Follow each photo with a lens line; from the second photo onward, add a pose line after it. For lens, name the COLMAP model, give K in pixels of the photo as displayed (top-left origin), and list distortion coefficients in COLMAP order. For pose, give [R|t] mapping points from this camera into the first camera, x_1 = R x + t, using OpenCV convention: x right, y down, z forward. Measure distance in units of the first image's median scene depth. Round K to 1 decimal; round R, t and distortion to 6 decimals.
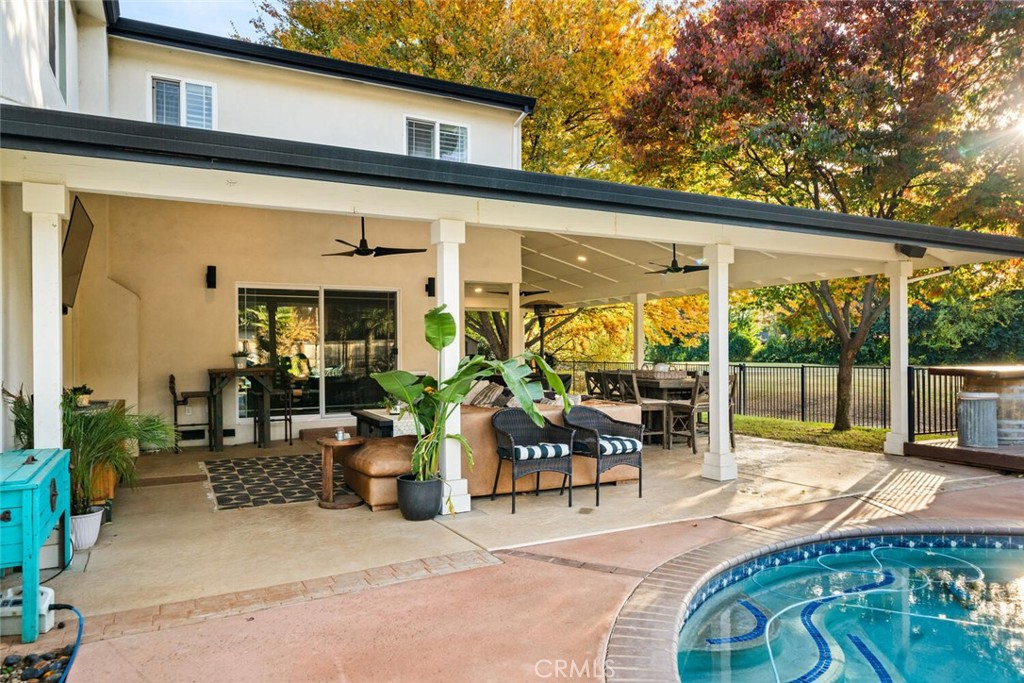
lens RADIAL K [[585.2, 0, 512.0], [0, 585.2, 341.5], [0, 0, 1]] dist [0.000827, -0.000045]
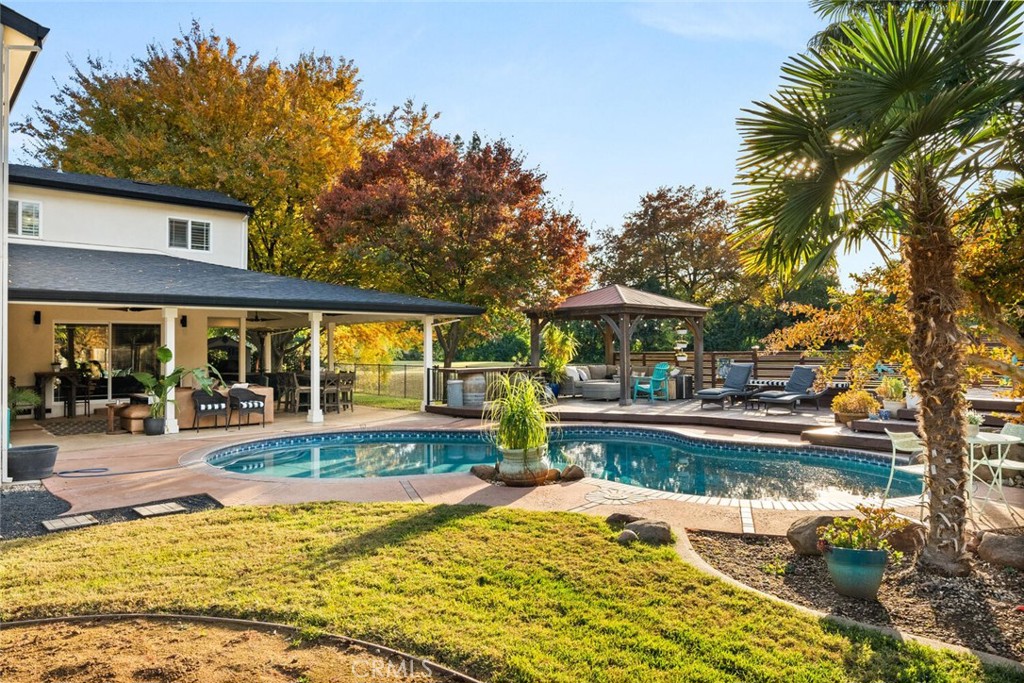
lens RADIAL K [[655.0, 0, 509.1], [0, 655.0, 328.8], [0, 0, 1]] dist [-0.005120, -0.003733]
pose [[0.973591, 0.006740, 0.228199, 0.379998], [-0.003978, 0.999913, -0.012560, -0.060072], [-0.228264, 0.011320, 0.973533, -1.141825]]
